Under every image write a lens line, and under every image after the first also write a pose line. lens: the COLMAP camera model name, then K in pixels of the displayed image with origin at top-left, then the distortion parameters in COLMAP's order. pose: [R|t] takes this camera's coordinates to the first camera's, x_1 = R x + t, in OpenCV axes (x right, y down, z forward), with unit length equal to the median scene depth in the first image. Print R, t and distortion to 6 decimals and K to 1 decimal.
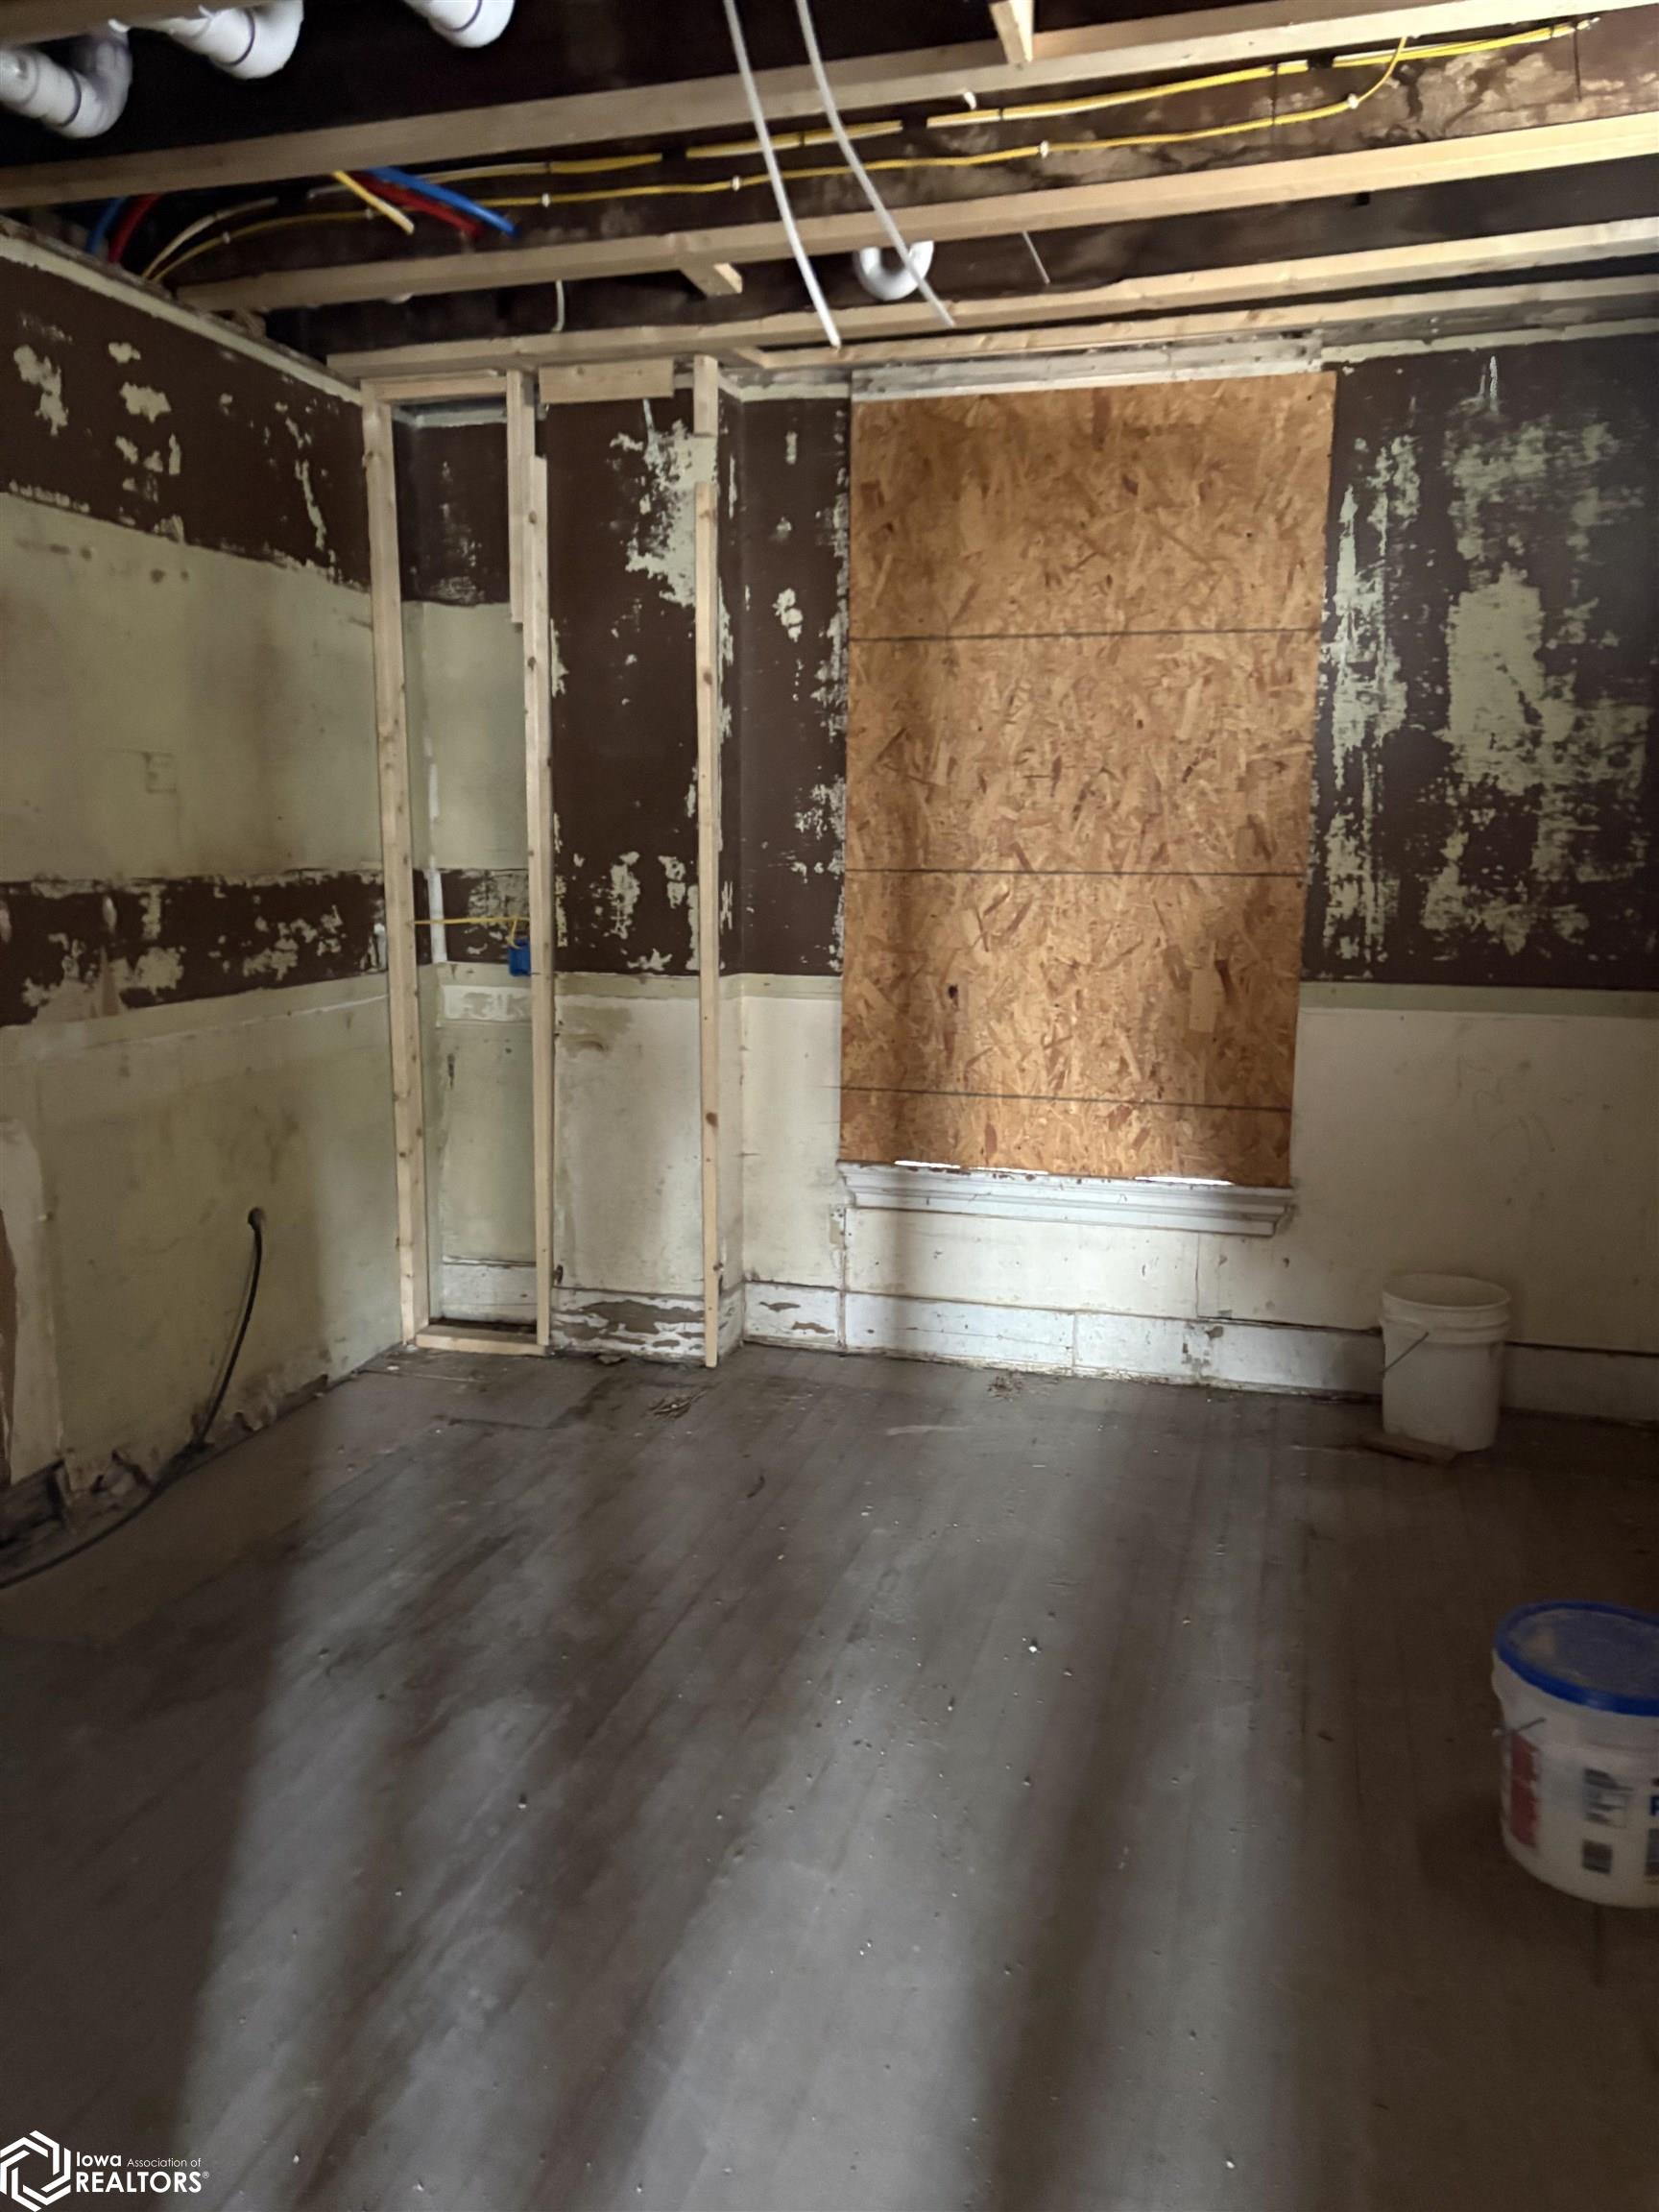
lens RADIAL K [[1657.1, 0, 816.6], [0, 1657.1, 1101.7], [0, 0, 1]] dist [0.052229, -0.060840]
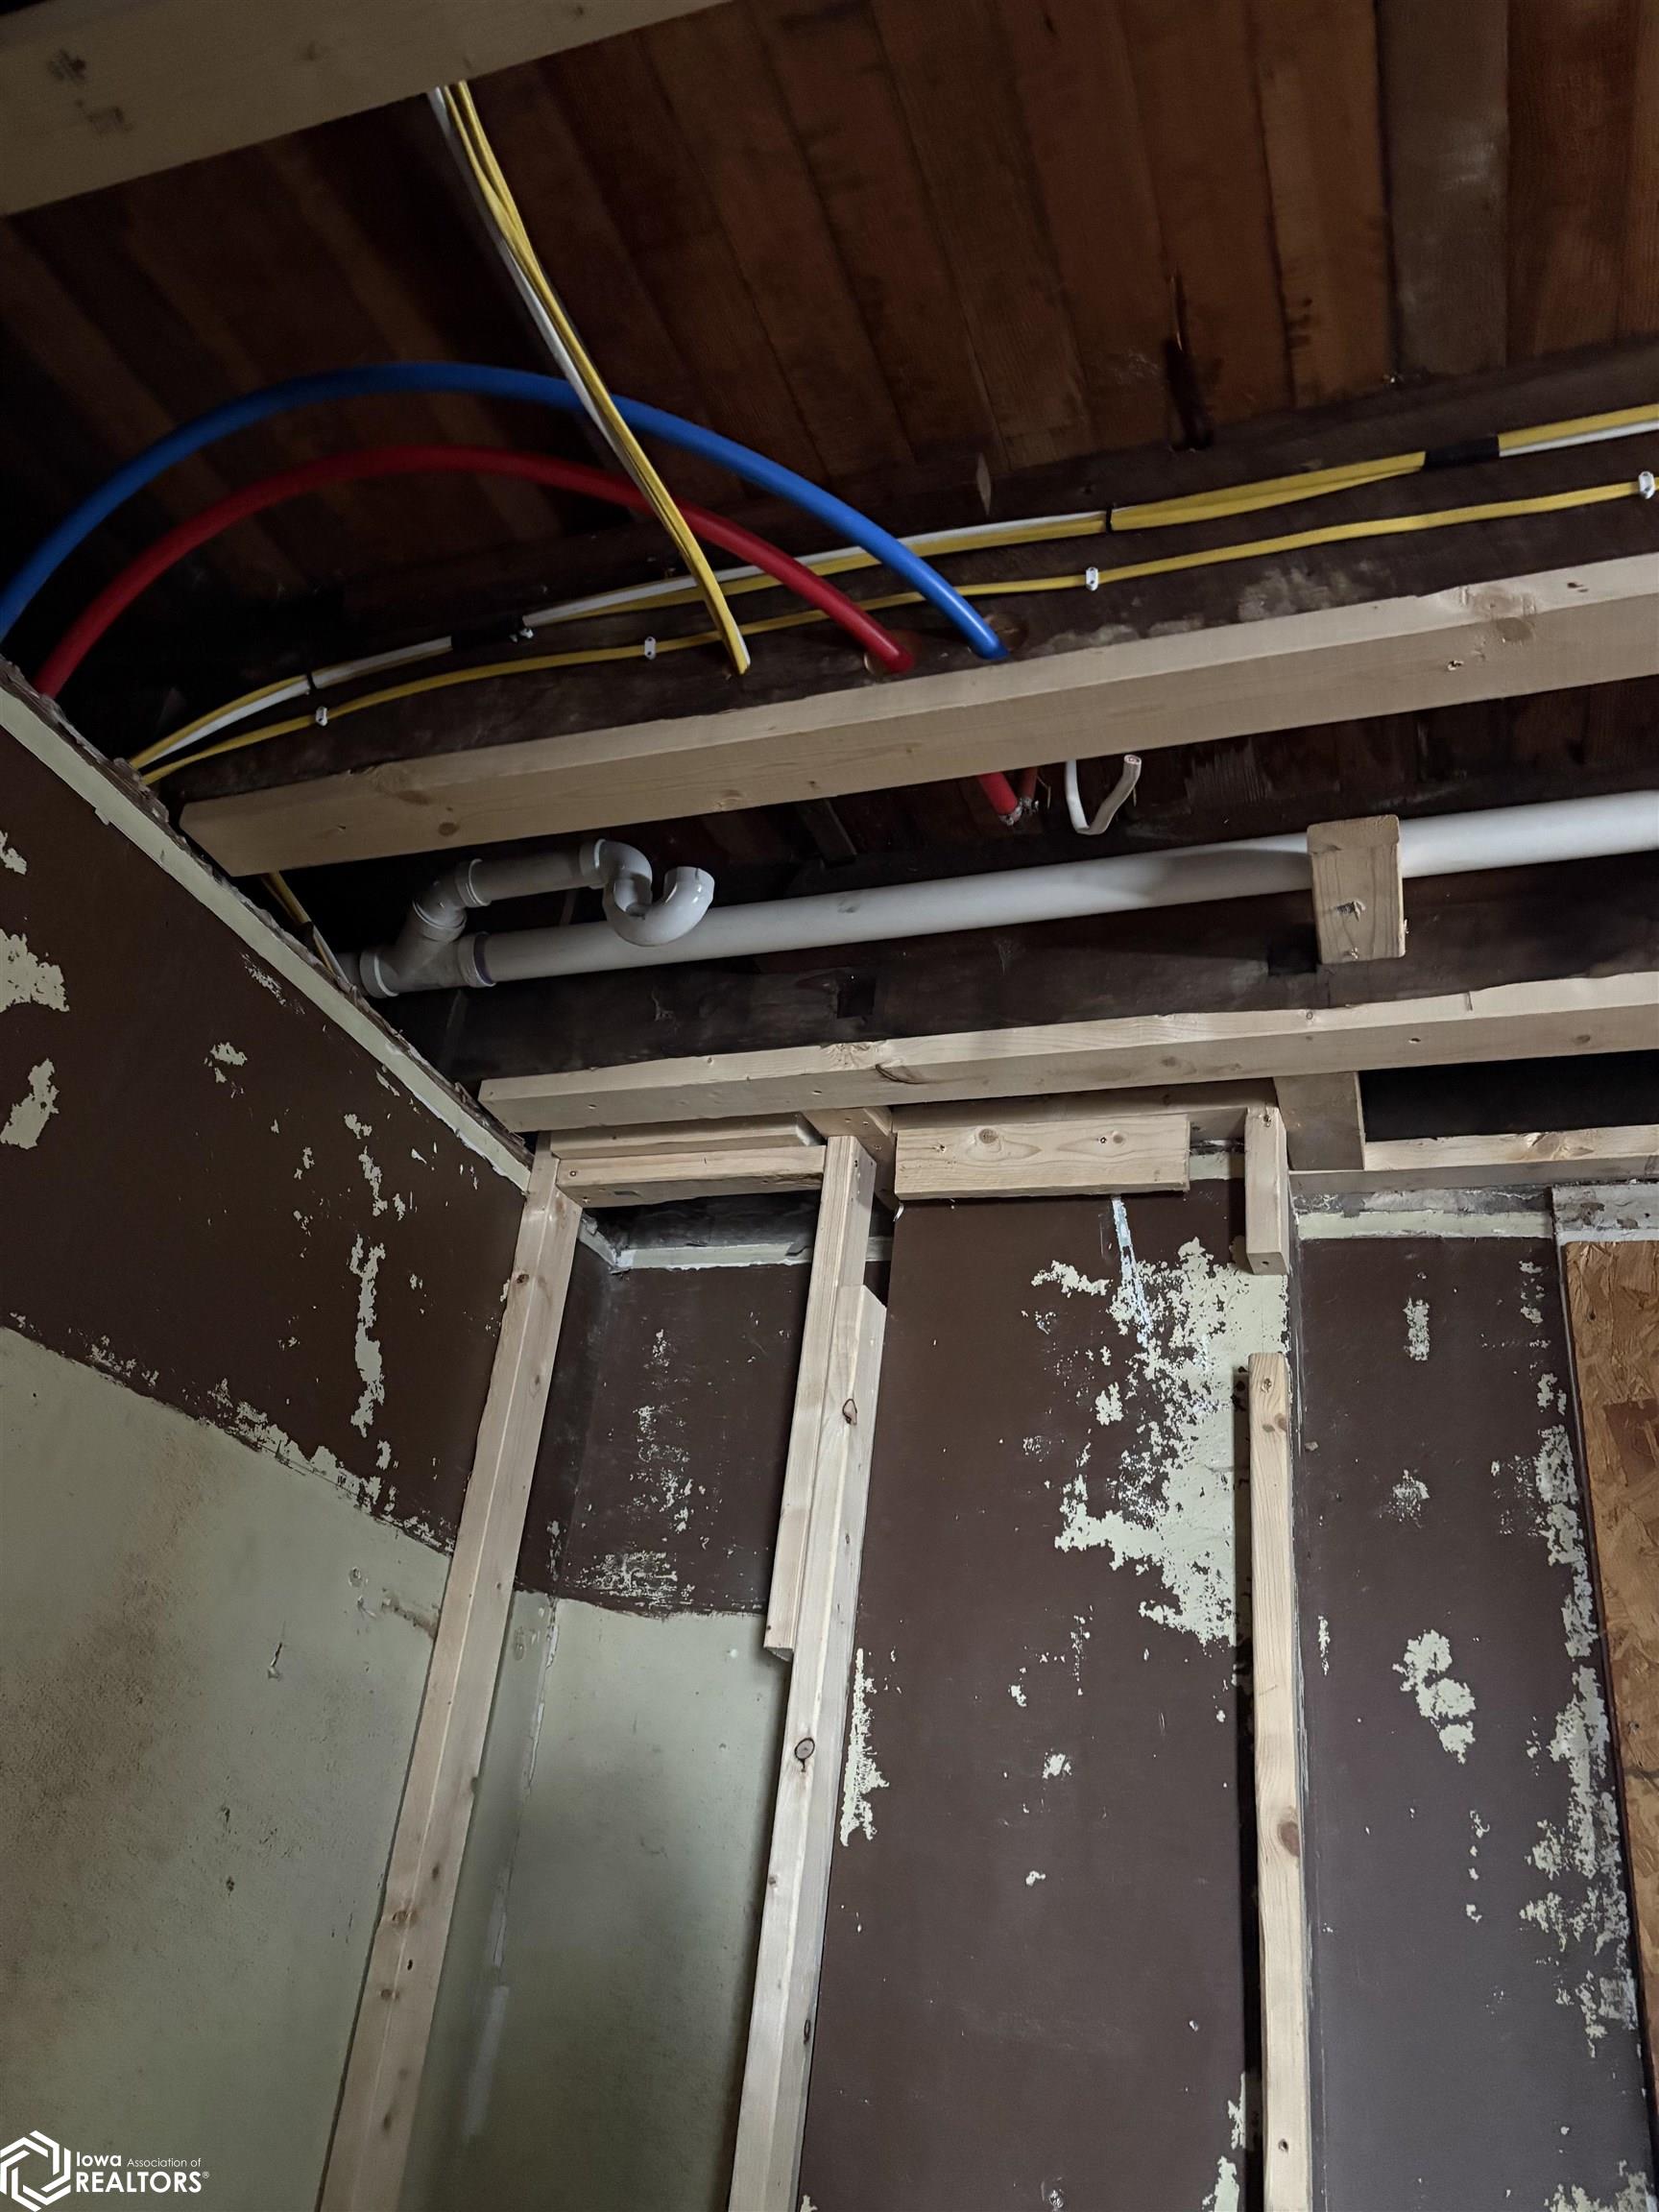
lens RADIAL K [[1657.1, 0, 827.2], [0, 1657.1, 1093.4], [0, 0, 1]] dist [0.052229, -0.060840]
pose [[0.994813, 0.067186, -0.076376, -0.149444], [-0.099908, 0.786465, -0.609501, -0.148734], [0.019117, 0.613970, 0.789098, 0.604515]]
